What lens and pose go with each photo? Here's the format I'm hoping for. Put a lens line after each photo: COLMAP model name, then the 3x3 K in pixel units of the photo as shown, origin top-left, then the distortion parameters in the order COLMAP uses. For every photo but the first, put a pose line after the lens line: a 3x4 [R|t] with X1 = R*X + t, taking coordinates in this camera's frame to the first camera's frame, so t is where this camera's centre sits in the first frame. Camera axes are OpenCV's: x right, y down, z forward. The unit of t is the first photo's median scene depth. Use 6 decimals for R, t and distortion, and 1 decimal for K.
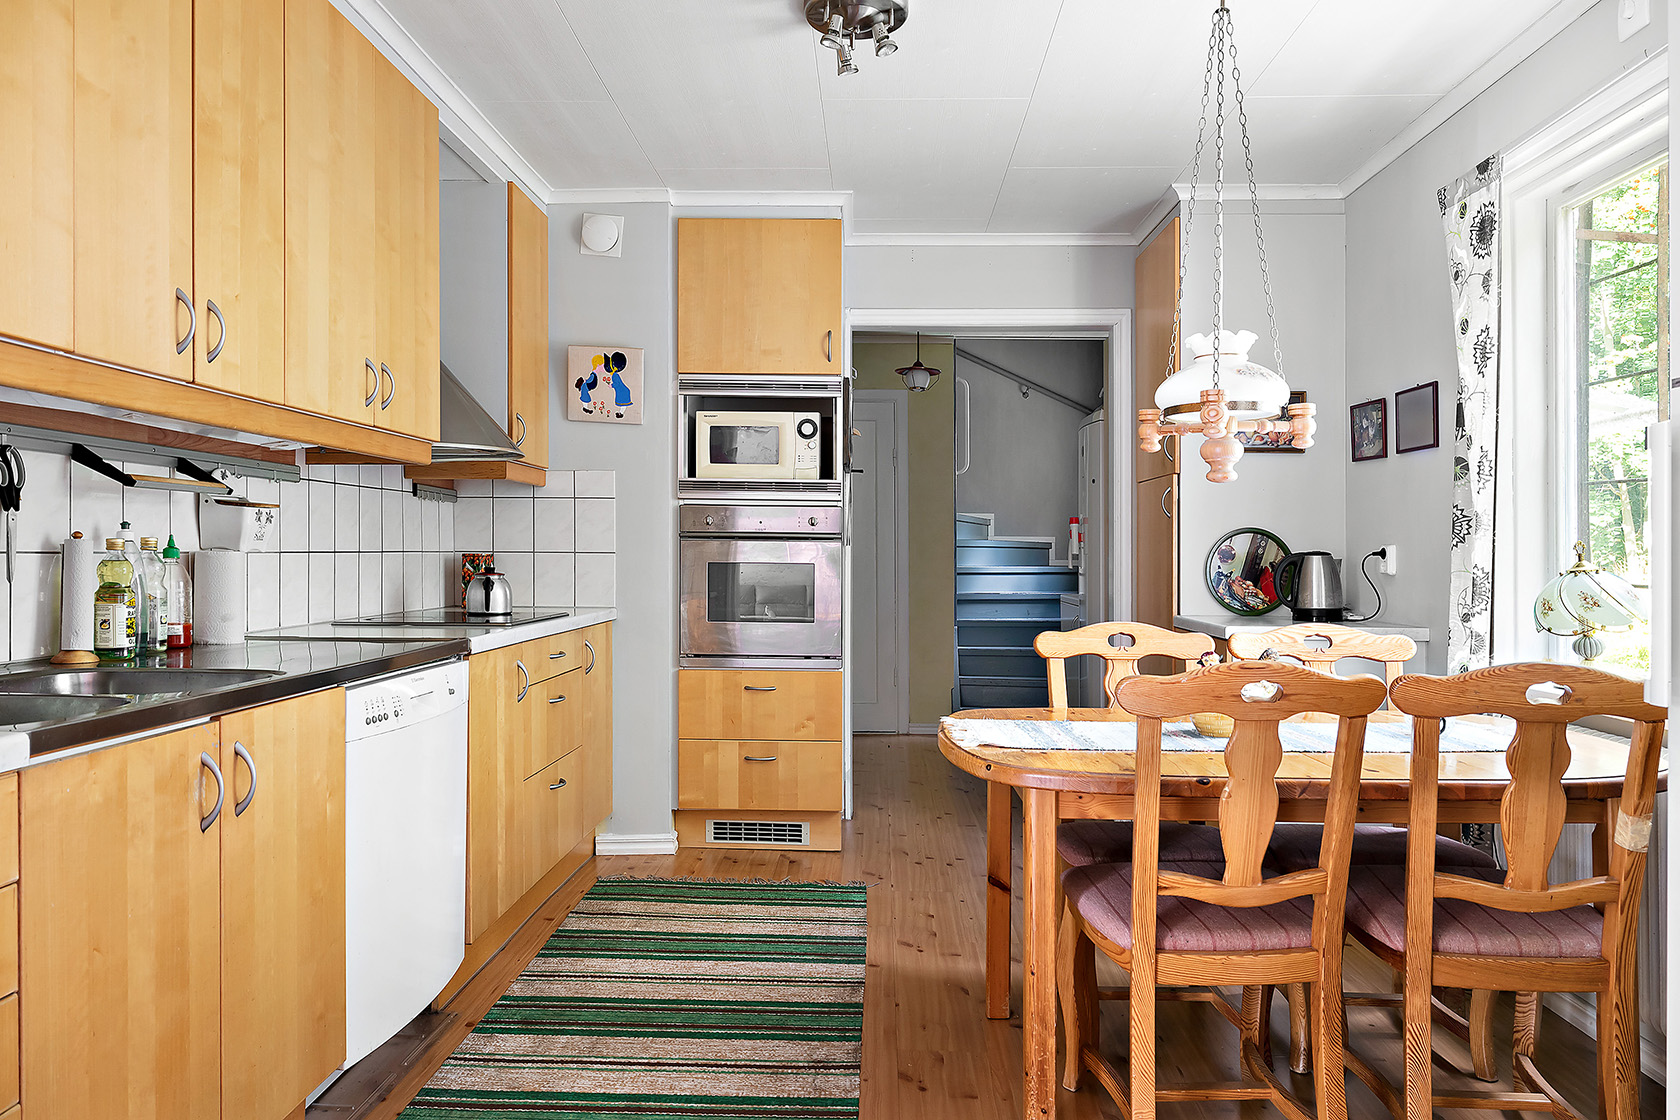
lens RADIAL K [[1115.5, 0, 840.2], [0, 1115.5, 564.4], [0, 0, 1]] dist [0.000569, -0.001578]
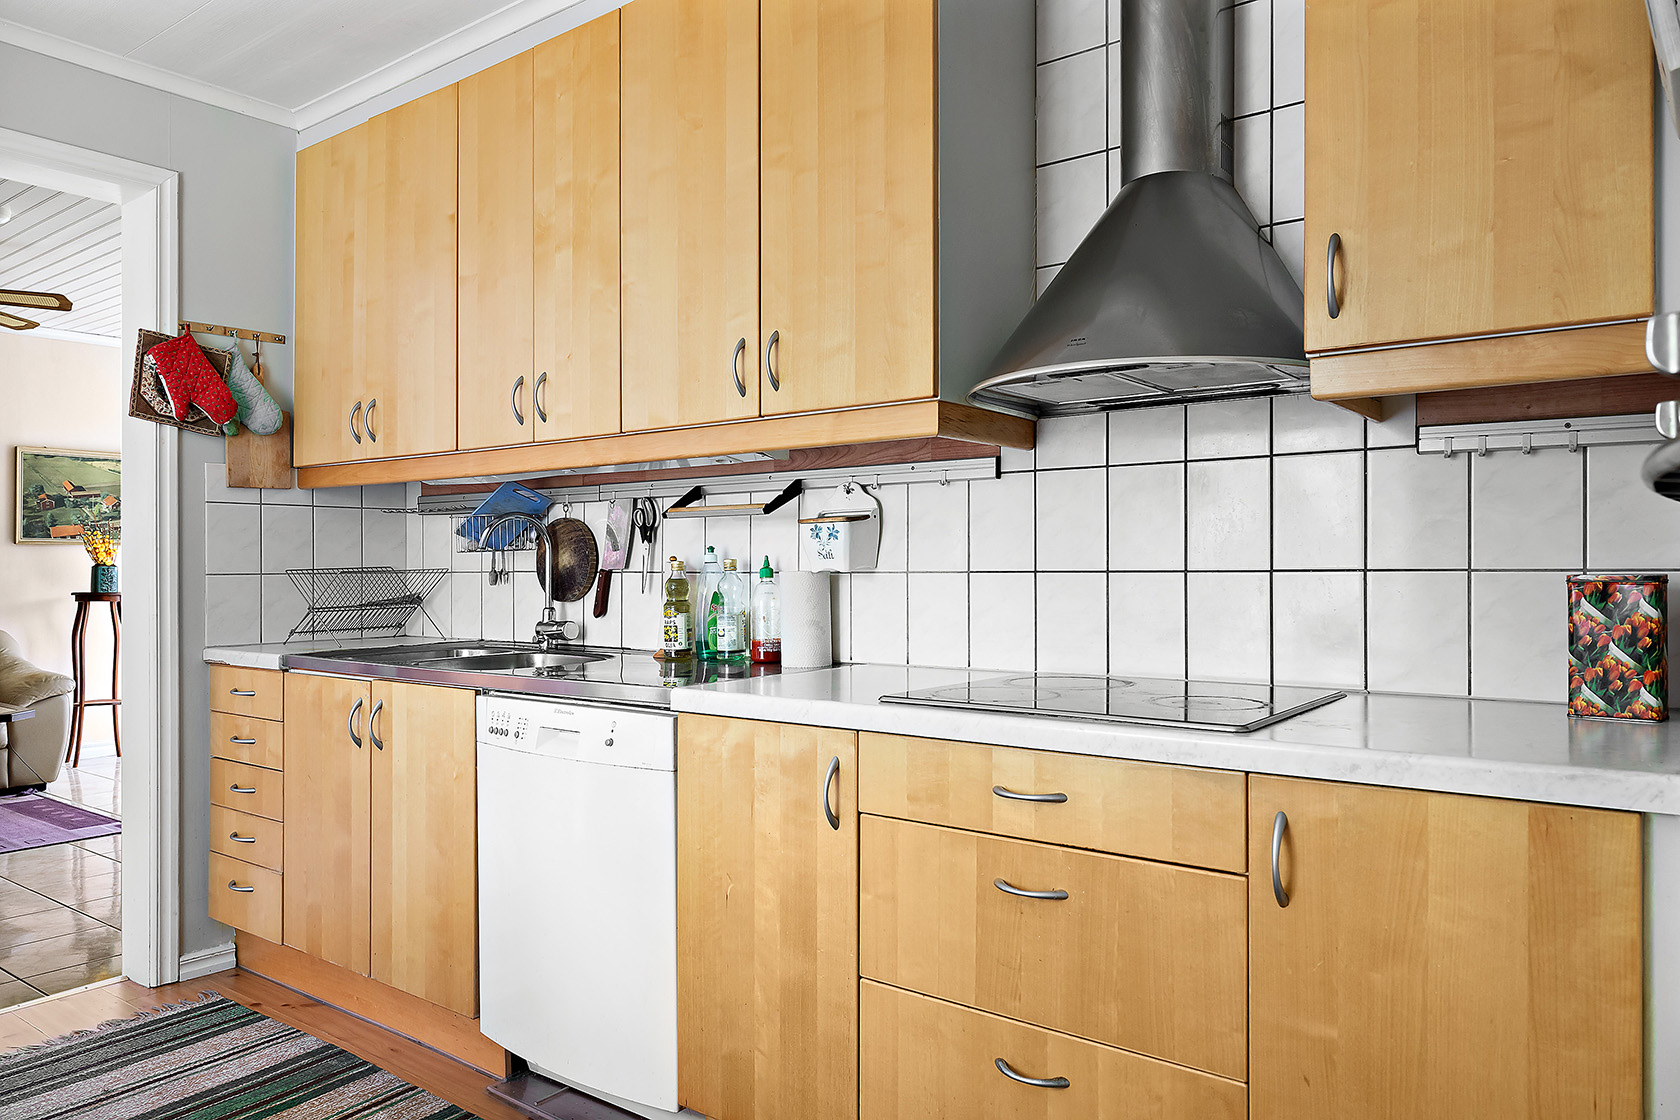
lens RADIAL K [[1115.5, 0, 840.2], [0, 1115.5, 564.4], [0, 0, 1]] dist [0.000569, -0.001578]
pose [[-0.563853, 0.001728, -0.825873, 0.280285], [-0.006797, 0.999954, 0.006733, -0.029243], [0.825847, 0.009410, -0.563815, 1.912053]]
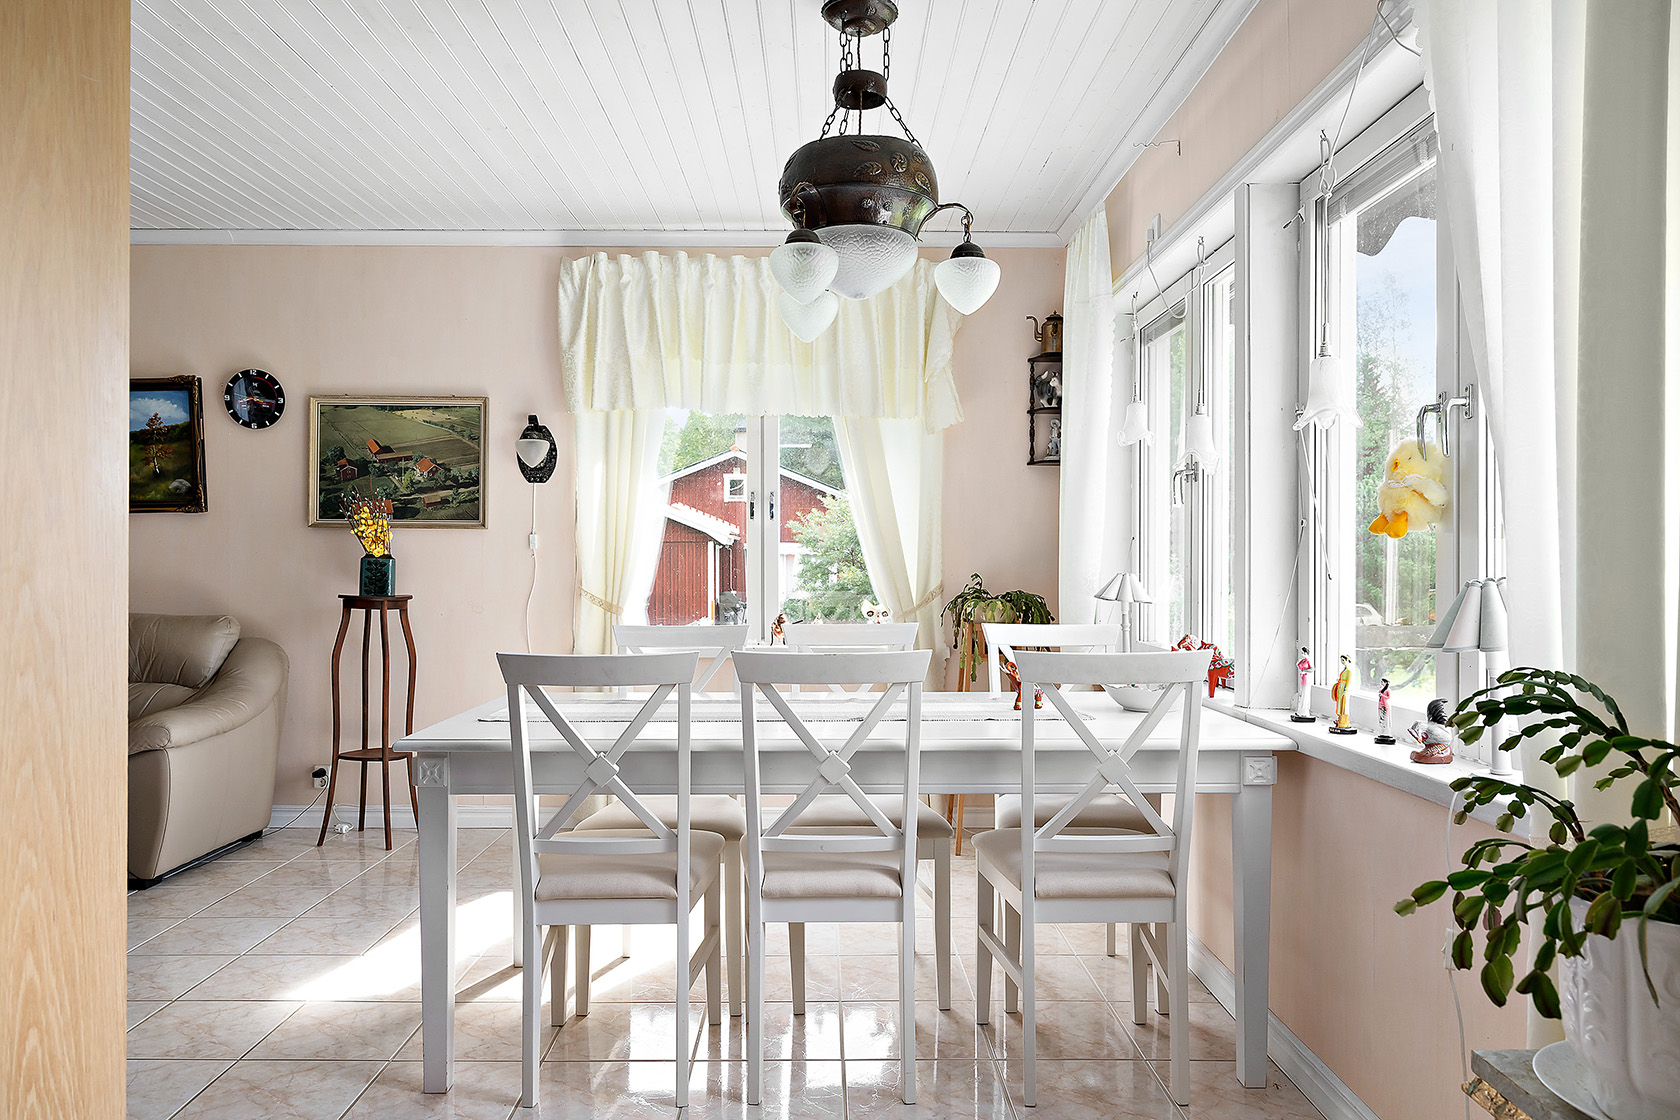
lens RADIAL K [[1115.5, 0, 840.2], [0, 1115.5, 564.4], [0, 0, 1]] dist [0.000569, -0.001578]
pose [[-0.998454, -0.004699, -0.055384, -2.316298], [-0.005459, 0.999893, 0.013569, -0.006449], [0.055314, 0.013851, -0.998373, 0.442285]]
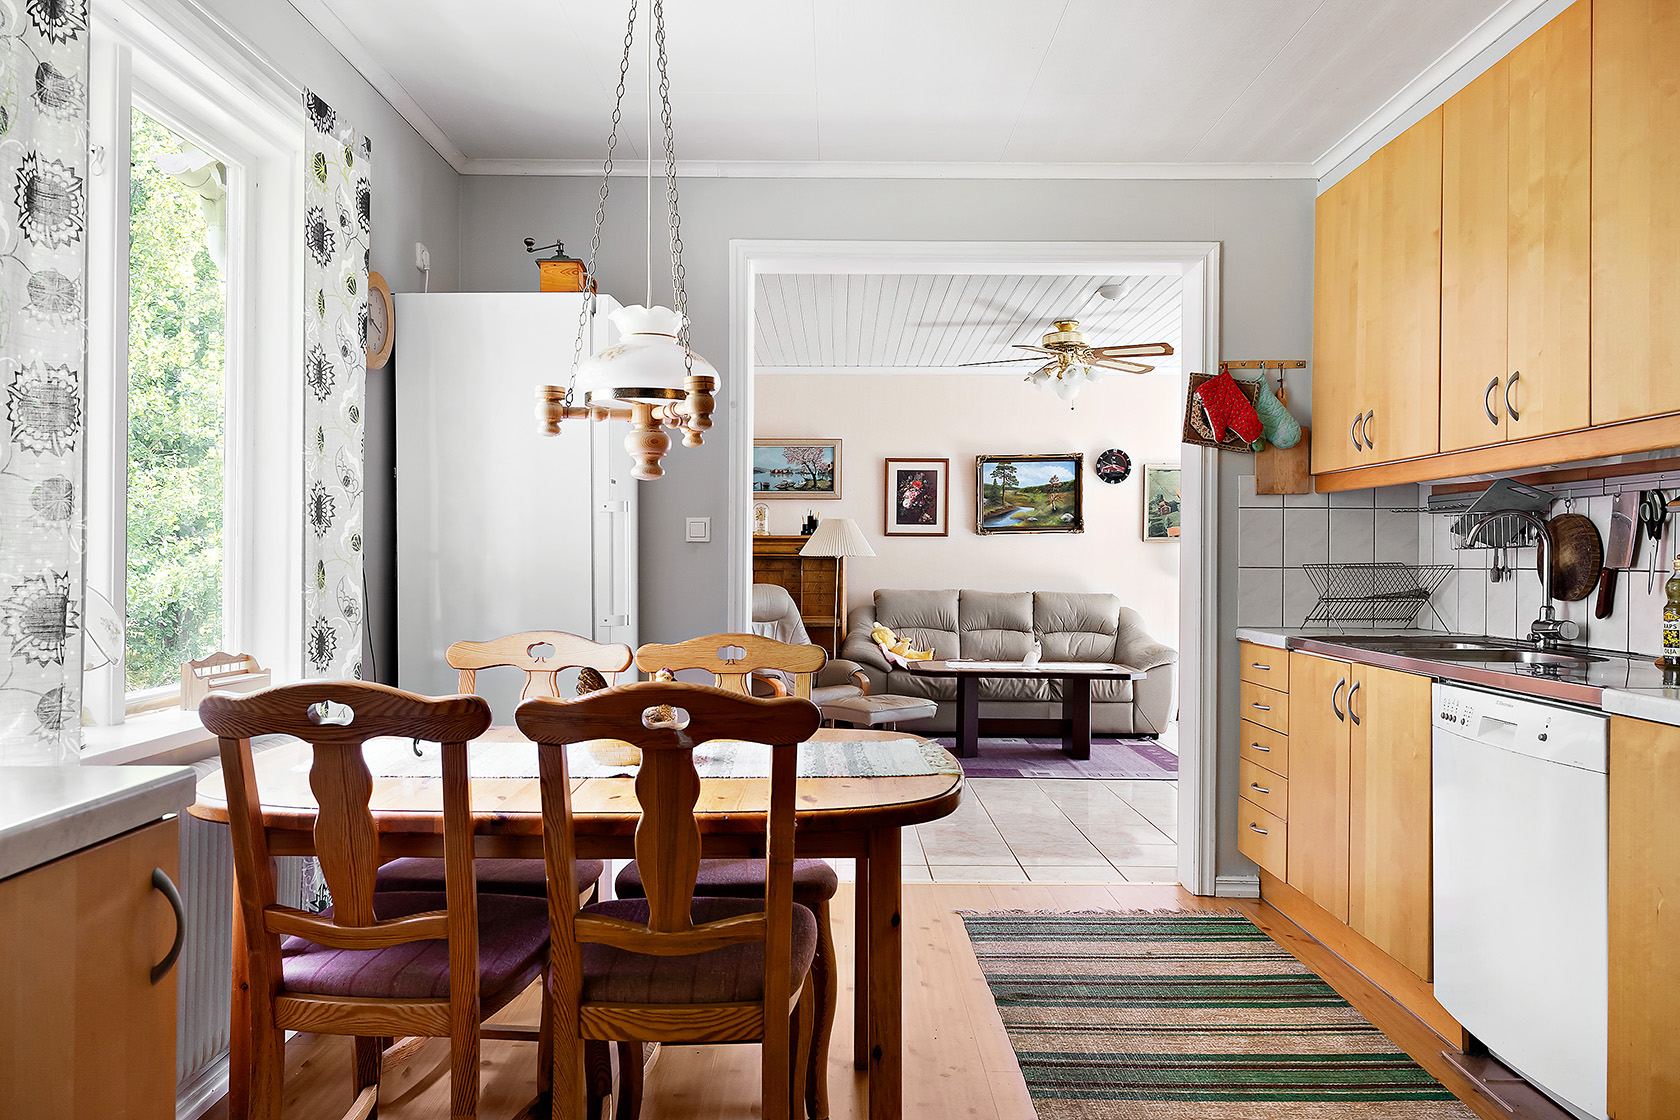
lens RADIAL K [[1115.5, 0, 840.2], [0, 1115.5, 564.4], [0, 0, 1]] dist [0.000569, -0.001578]
pose [[-0.998780, -0.006596, -0.048947, 0.260789], [-0.007447, 0.999824, 0.017221, -0.031351], [0.048825, 0.017565, -0.998653, 2.151138]]
